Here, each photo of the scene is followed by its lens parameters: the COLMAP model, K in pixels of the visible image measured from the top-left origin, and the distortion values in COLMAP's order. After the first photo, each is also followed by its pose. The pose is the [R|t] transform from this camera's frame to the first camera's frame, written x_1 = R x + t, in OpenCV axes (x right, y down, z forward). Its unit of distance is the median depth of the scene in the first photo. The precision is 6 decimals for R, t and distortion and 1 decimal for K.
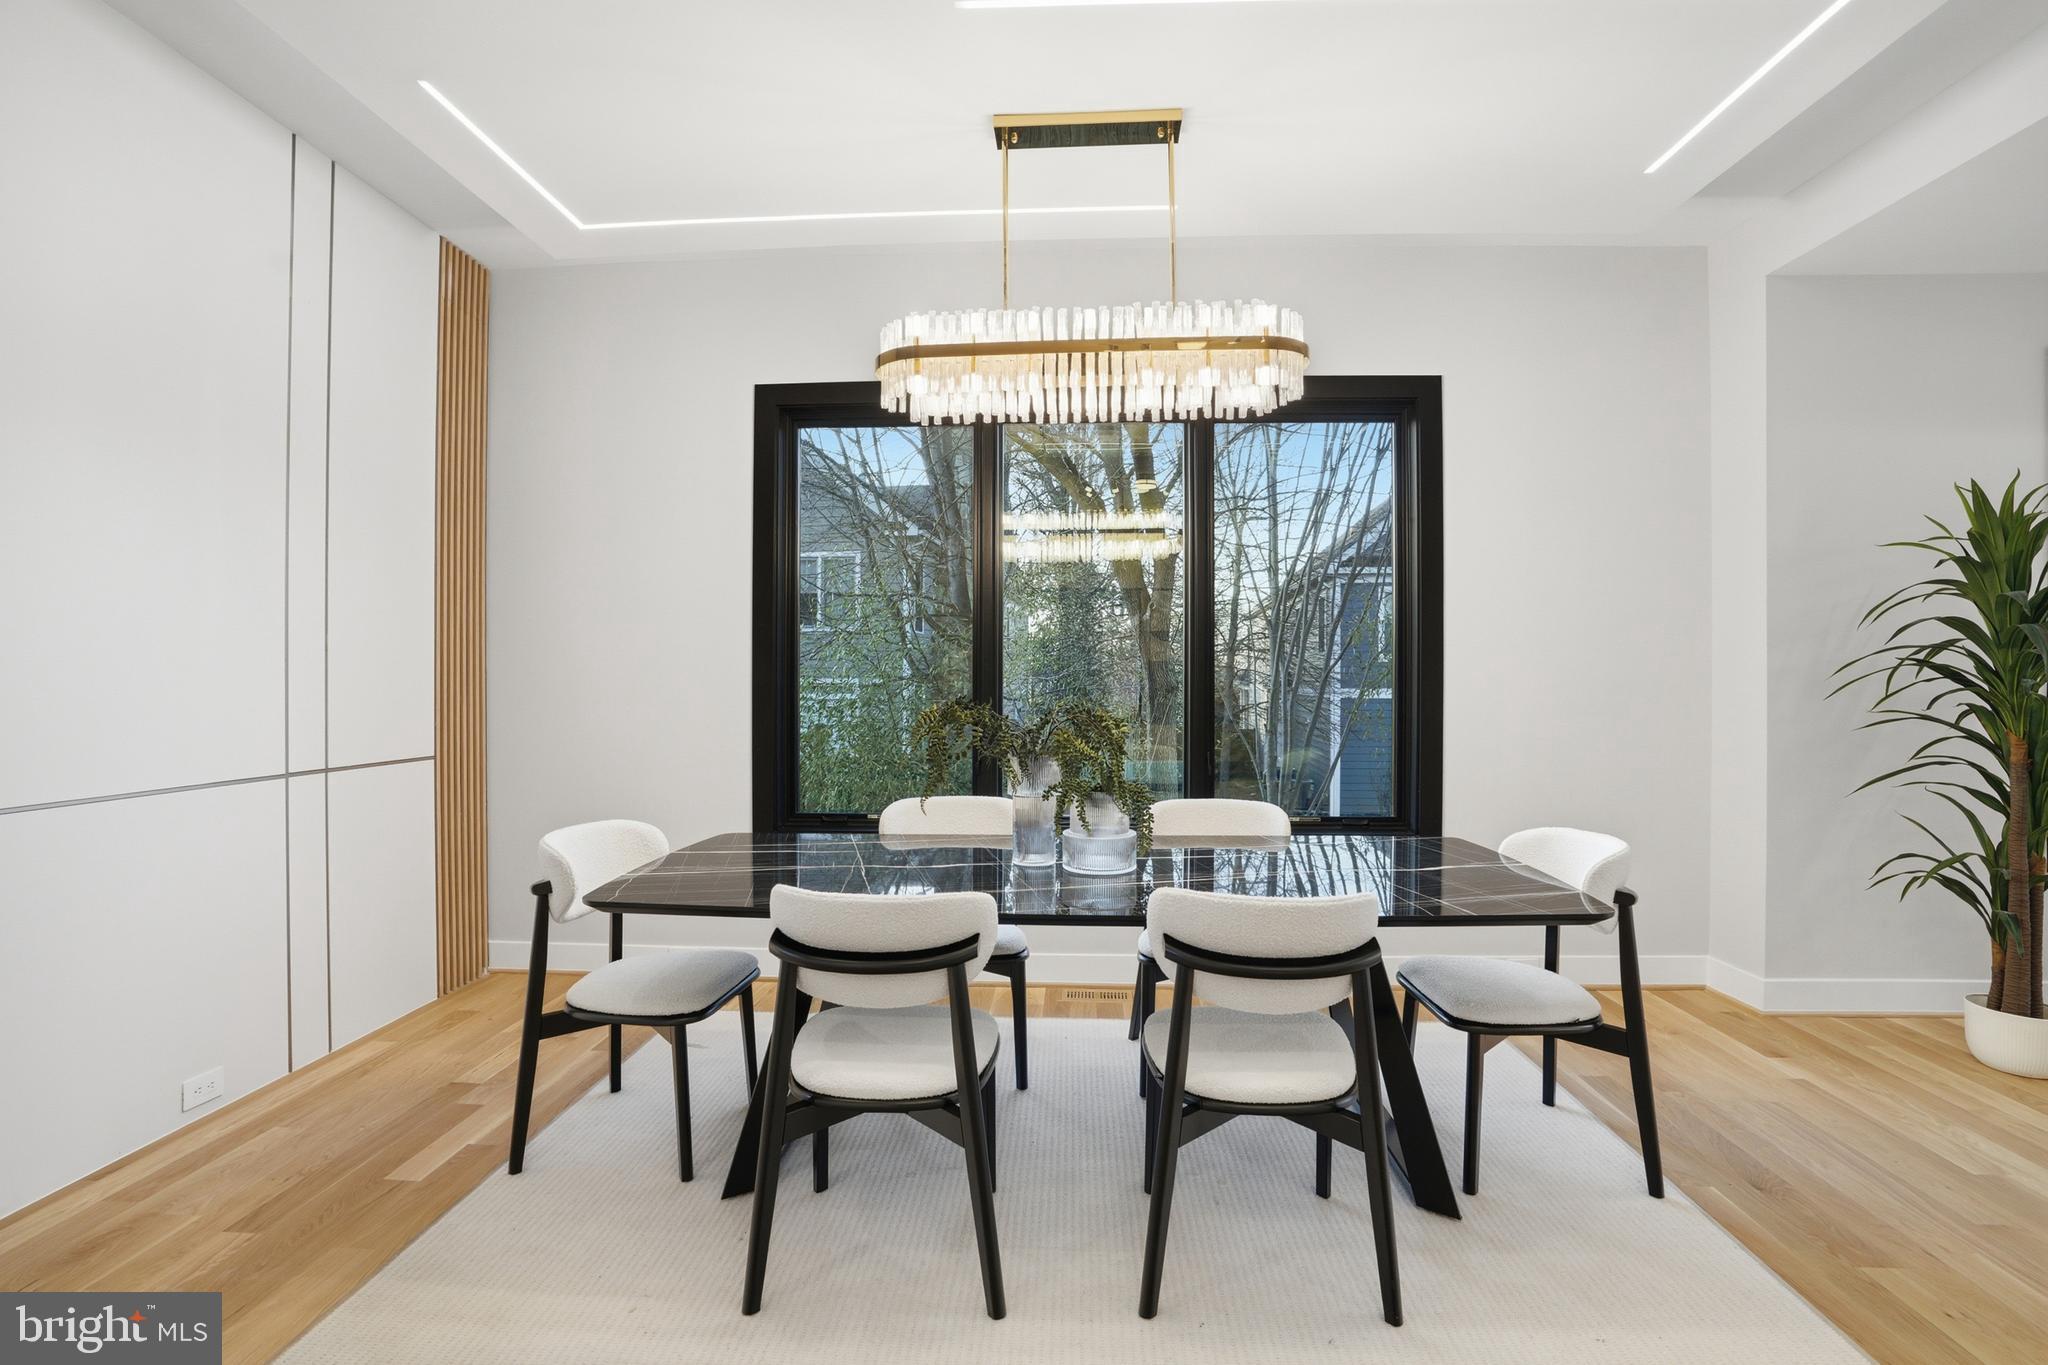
lens RADIAL K [[952.3, 0, 1020.6], [0, 952.3, 685.1], [0, 0, 1]] dist [-0.031157, 0.003377]
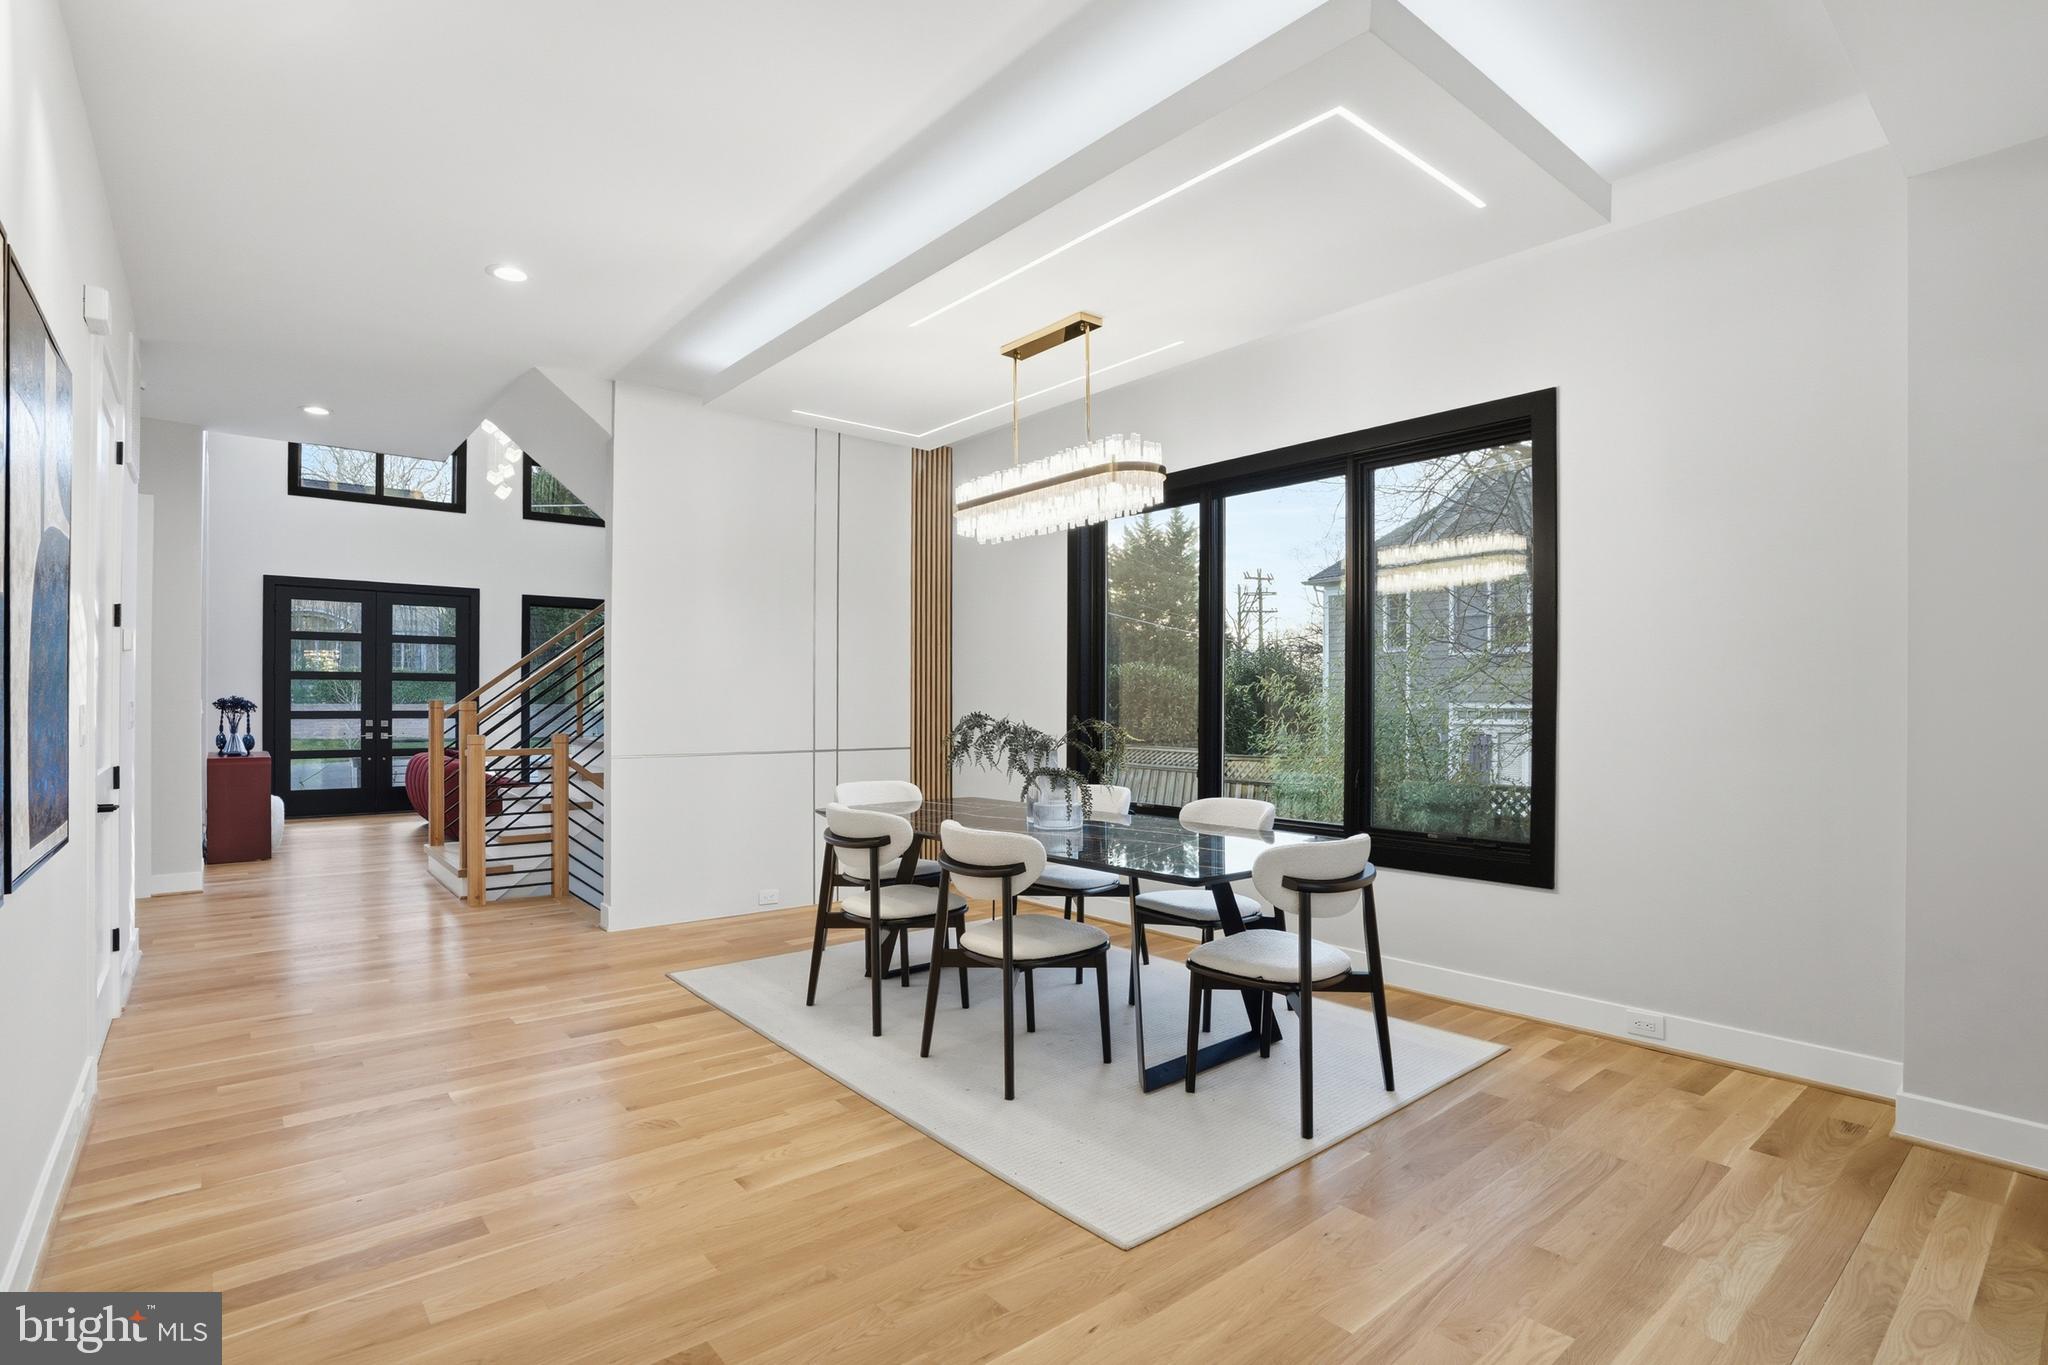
lens RADIAL K [[952.3, 0, 1016.9], [0, 952.3, 685.8], [0, 0, 1]] dist [-0.031157, 0.003377]
pose [[0.689594, -0.008405, -0.724148, 1.025890], [-0.015067, 0.999550, -0.025950, 0.014798], [0.724040, 0.028806, 0.689157, -0.073373]]
